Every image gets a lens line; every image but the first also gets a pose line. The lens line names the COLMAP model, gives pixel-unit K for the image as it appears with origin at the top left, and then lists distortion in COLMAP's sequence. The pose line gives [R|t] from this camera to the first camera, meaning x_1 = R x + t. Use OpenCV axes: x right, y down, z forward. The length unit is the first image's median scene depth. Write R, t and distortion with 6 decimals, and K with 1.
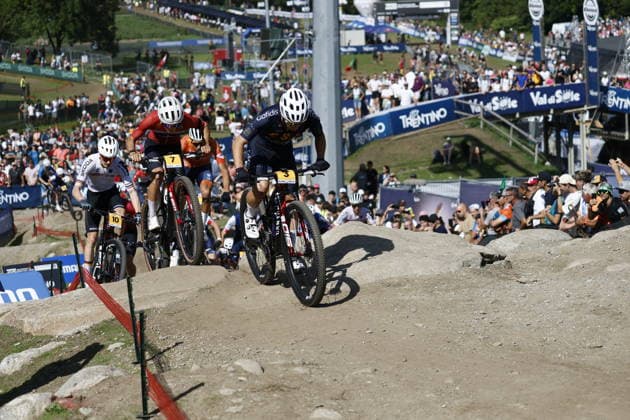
lens RADIAL K [[2121.9, 0, 314.3], [0, 2121.9, 214.7], [0, 0, 1]] dist [0.023917, 0.000000]
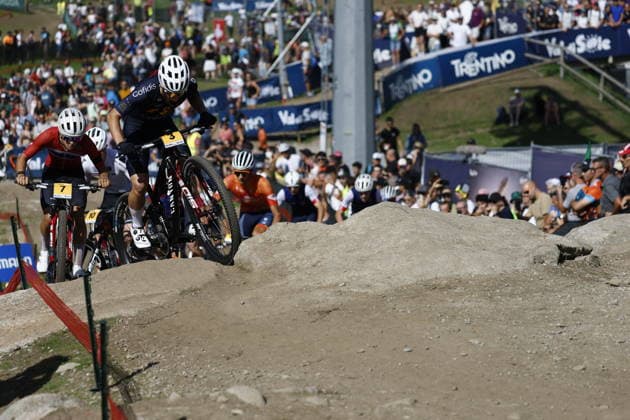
lens RADIAL K [[2121.9, 0, 316.2], [0, 2121.9, 204.3], [0, 0, 1]] dist [0.023917, 0.000000]
pose [[0.999963, 0.006306, 0.005829, -0.011212], [-0.006237, 0.999912, -0.011687, 0.012884], [-0.005902, 0.011651, 0.999915, 0.254708]]
